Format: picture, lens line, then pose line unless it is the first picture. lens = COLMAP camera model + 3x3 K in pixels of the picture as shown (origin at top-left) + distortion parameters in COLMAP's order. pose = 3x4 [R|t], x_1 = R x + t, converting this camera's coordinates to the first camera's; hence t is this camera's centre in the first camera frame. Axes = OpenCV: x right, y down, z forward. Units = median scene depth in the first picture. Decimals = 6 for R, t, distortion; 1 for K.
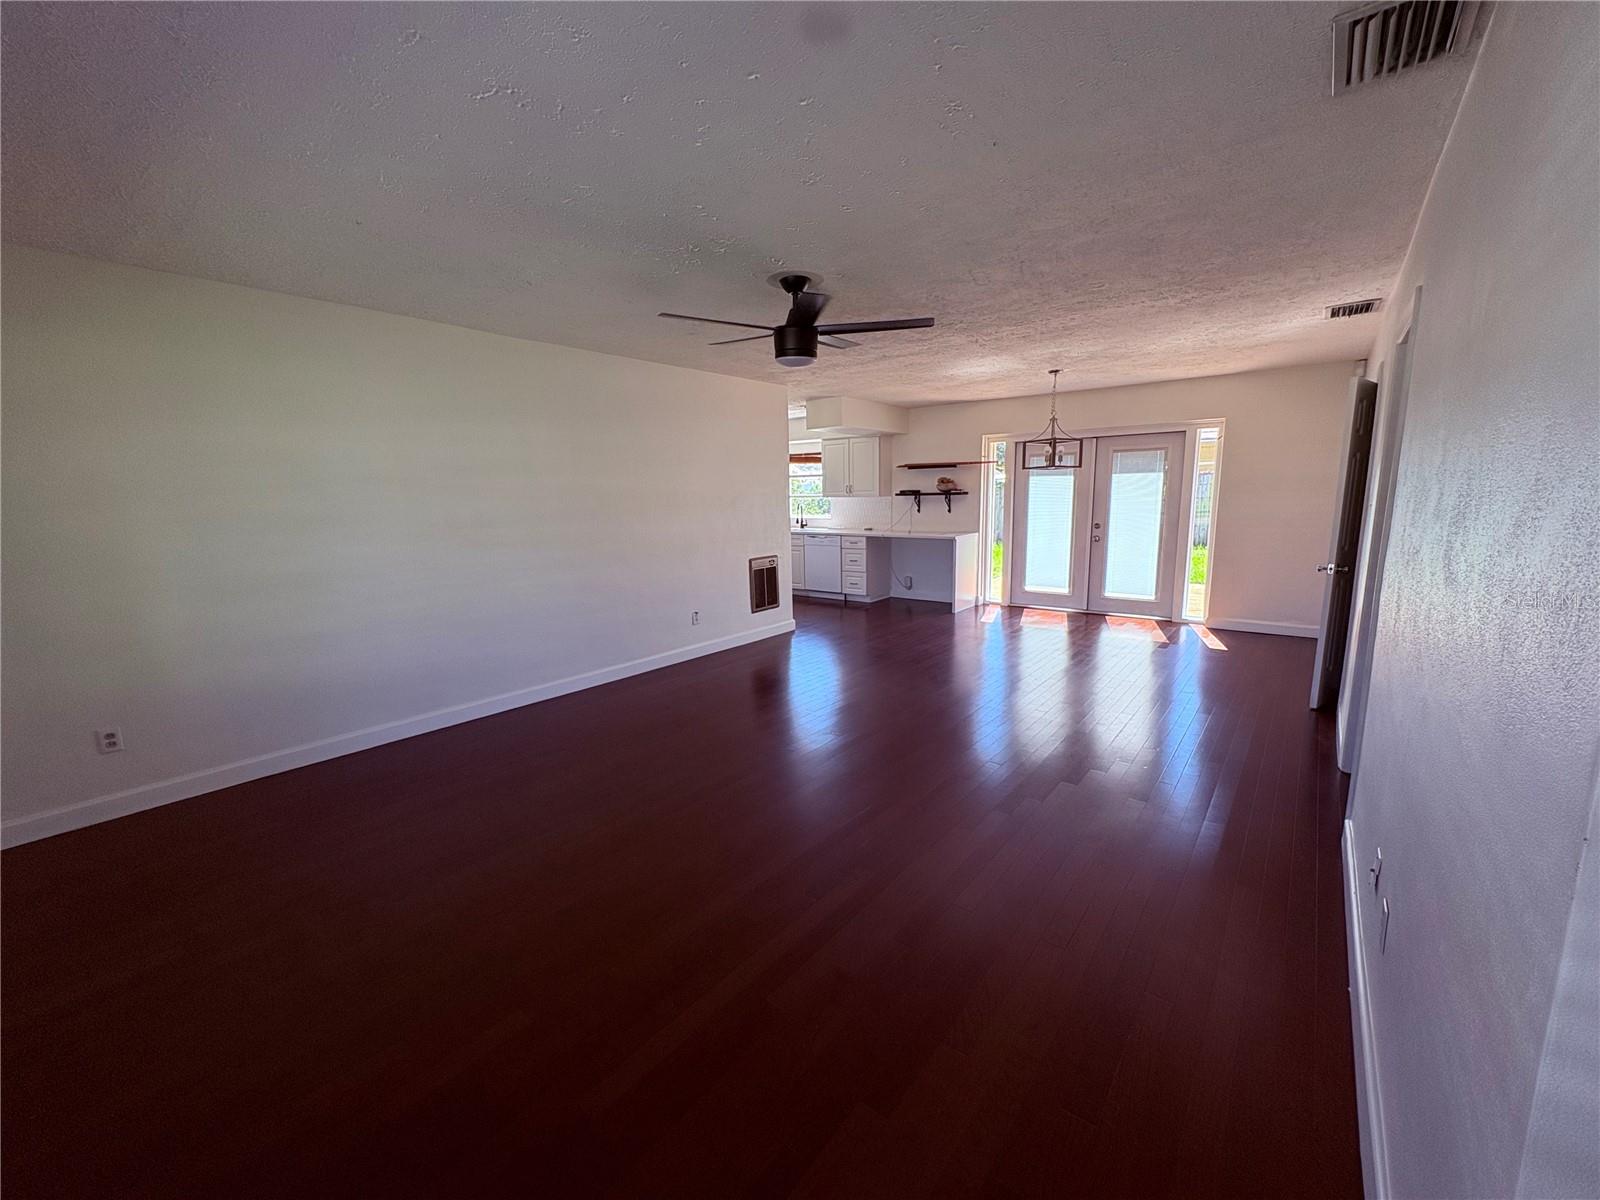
lens RADIAL K [[641.5, 0, 798.1], [0, 641.5, 592.0], [0, 0, 1]] dist [-0.000082, -0.000010]
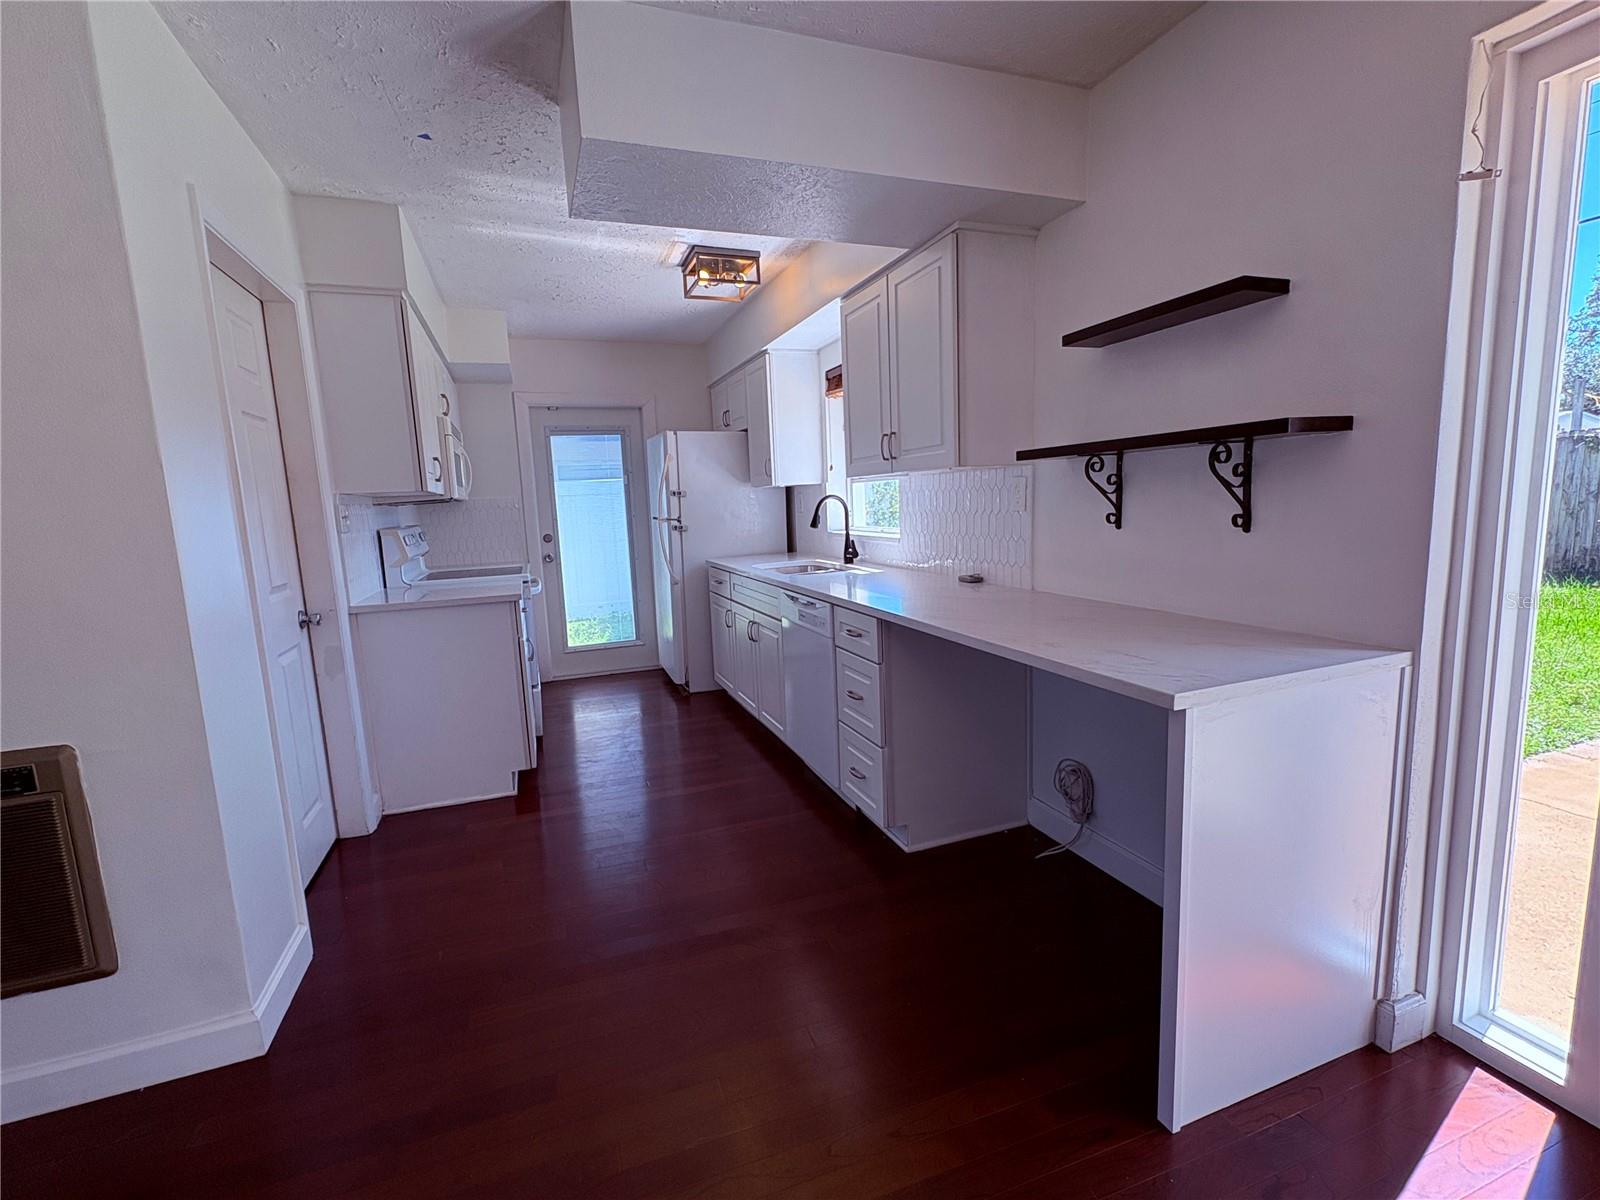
lens RADIAL K [[726.2, 0, 800.0], [0, 726.2, 600.0], [0, 0, 1]] dist [-0.000111, -0.000237]
pose [[0.860626, 0.057717, -0.505957, 0.233241], [-0.061017, 0.998086, 0.010067, -0.096295], [0.505570, 0.022208, 0.862500, 0.734823]]
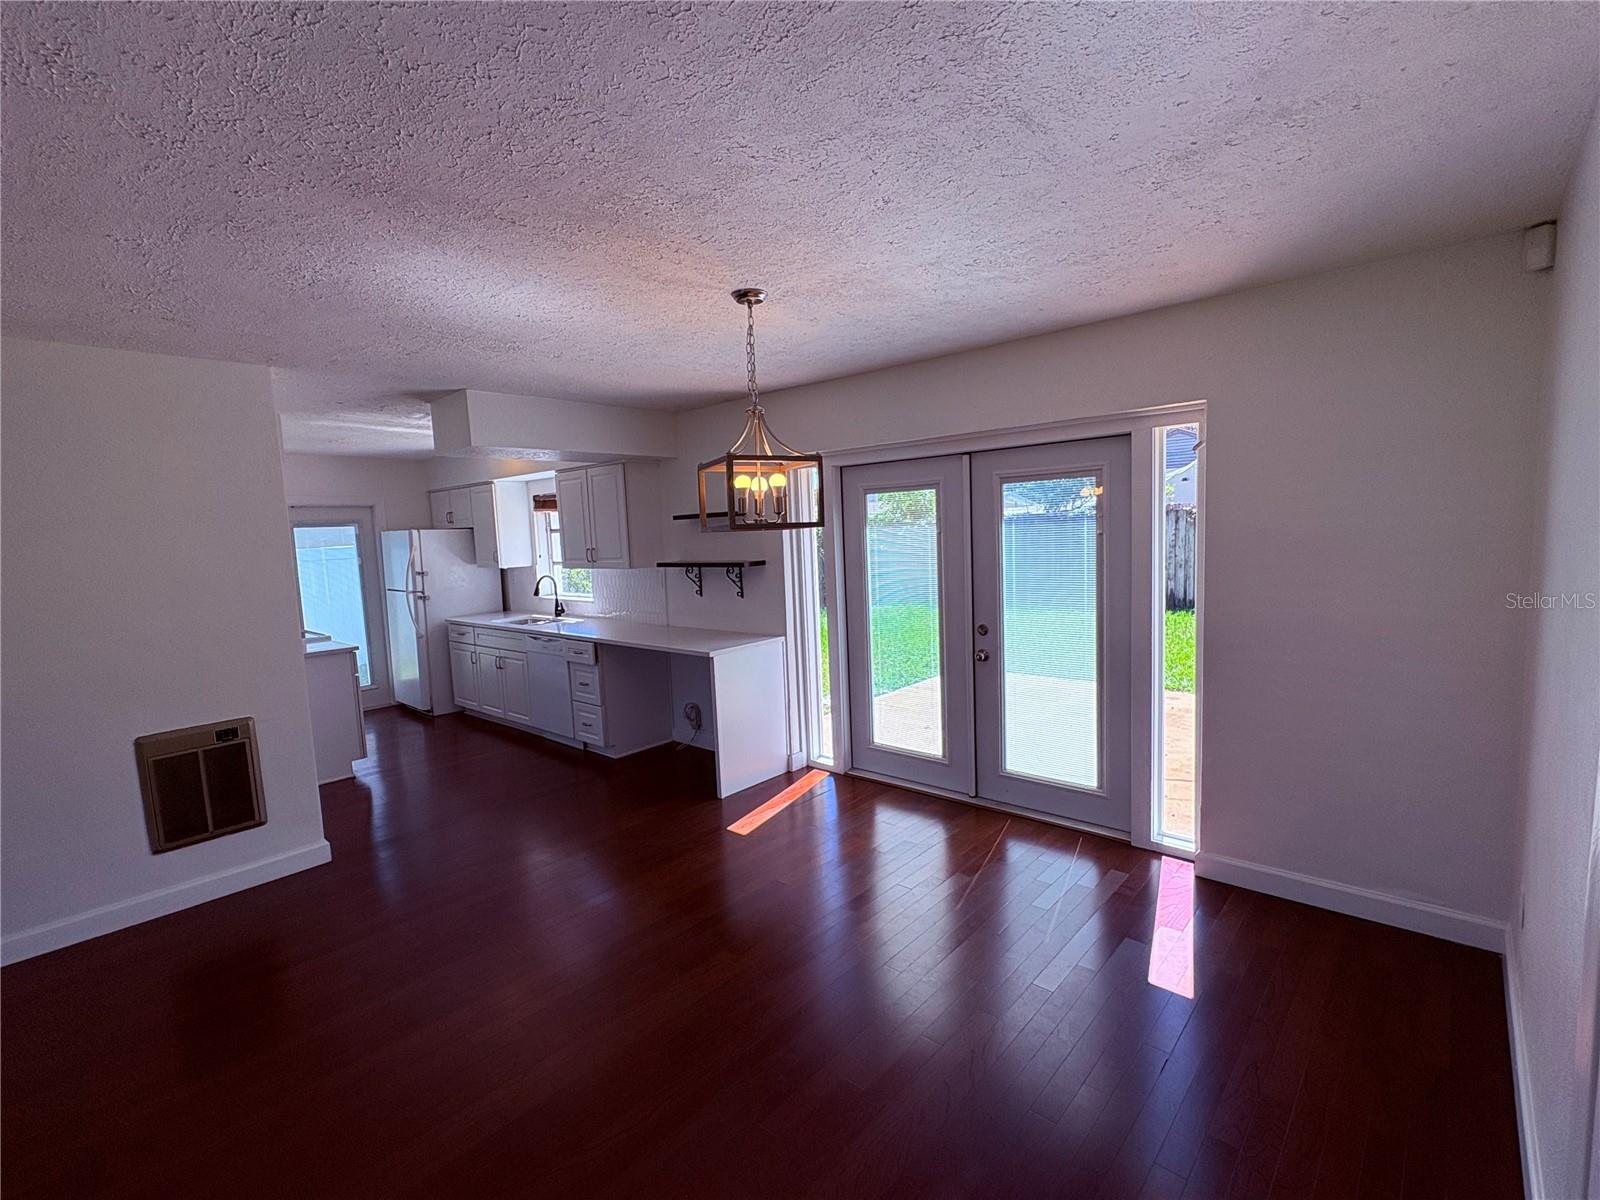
lens RADIAL K [[726.2, 0, 800.0], [0, 726.2, 600.0], [0, 0, 1]] dist [-0.000111, -0.000237]
pose [[0.998814, -0.013522, -0.046778, 0.315030], [0.010451, 0.997812, -0.065277, -0.081443], [0.047559, 0.064711, 0.996770, 0.388510]]
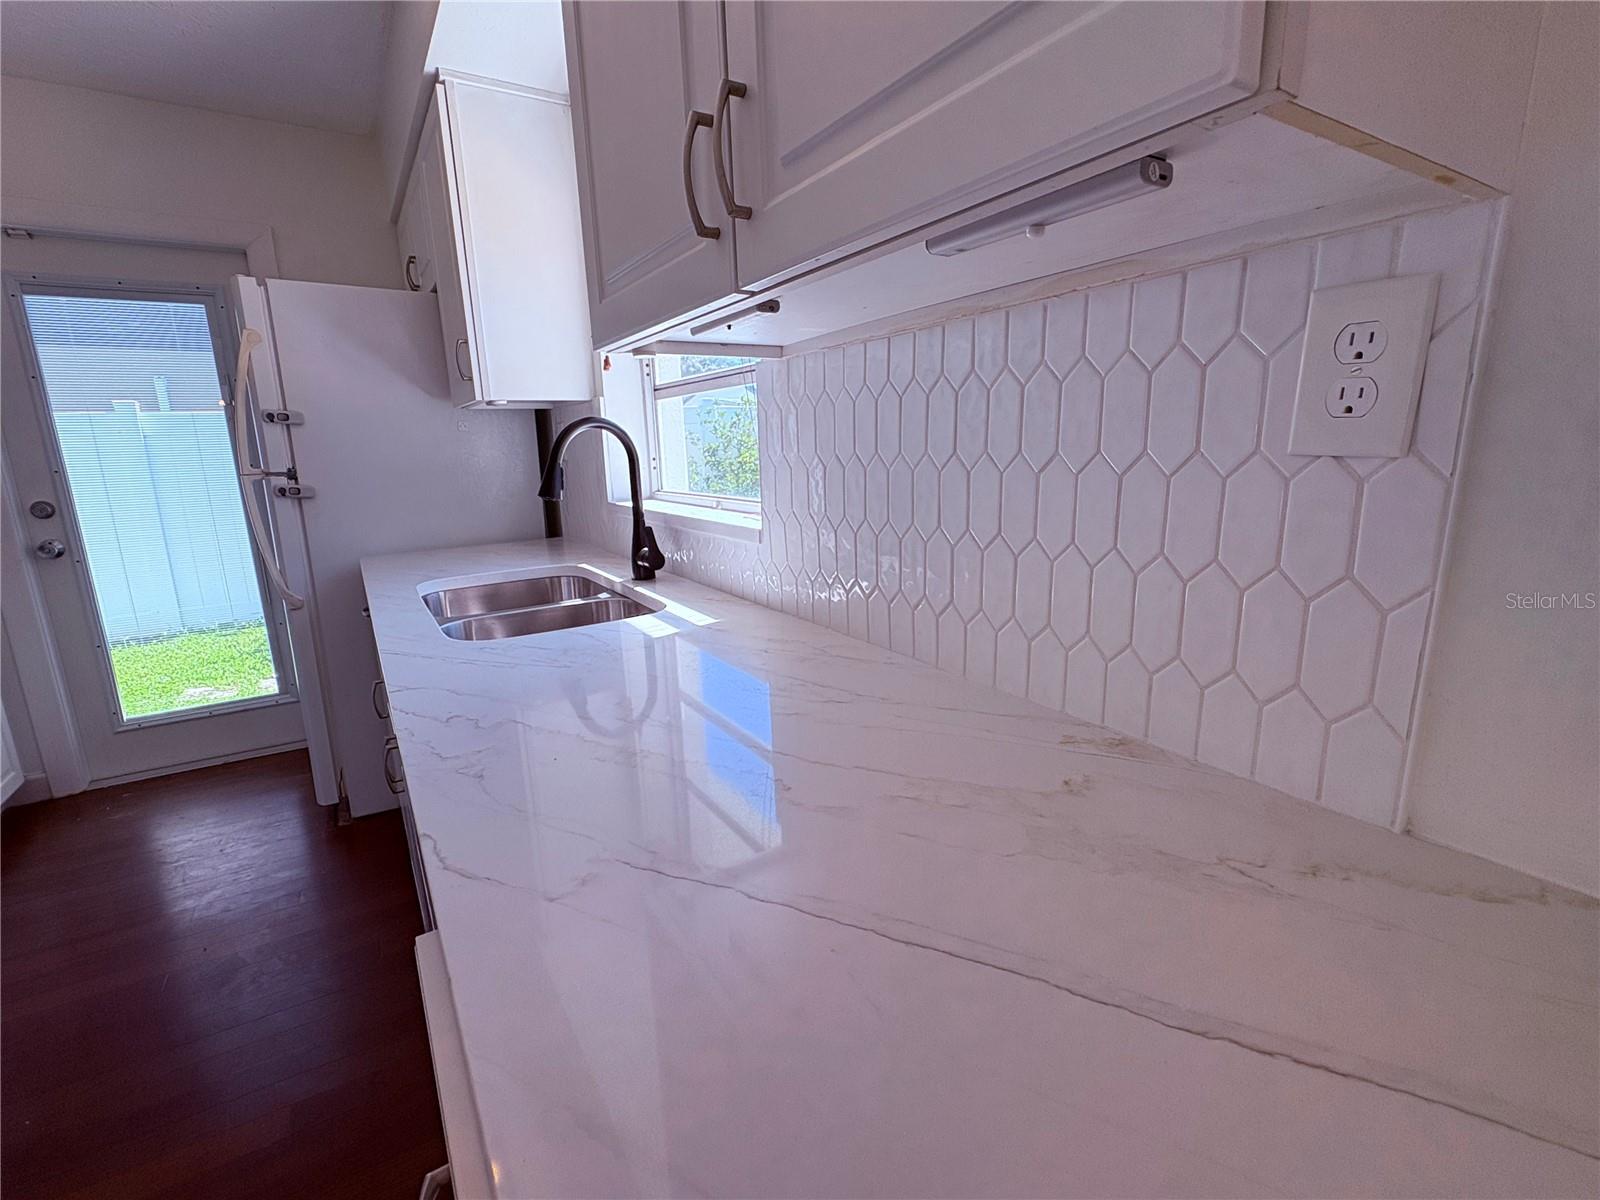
lens RADIAL K [[726.2, 0, 800.0], [0, 726.2, 600.0], [0, 0, 1]] dist [-0.000111, -0.000237]
pose [[0.946119, 0.063254, -0.317580, 0.122537], [-0.044421, 0.996817, 0.066202, -0.128531], [0.320757, -0.048528, 0.945918, 0.989229]]
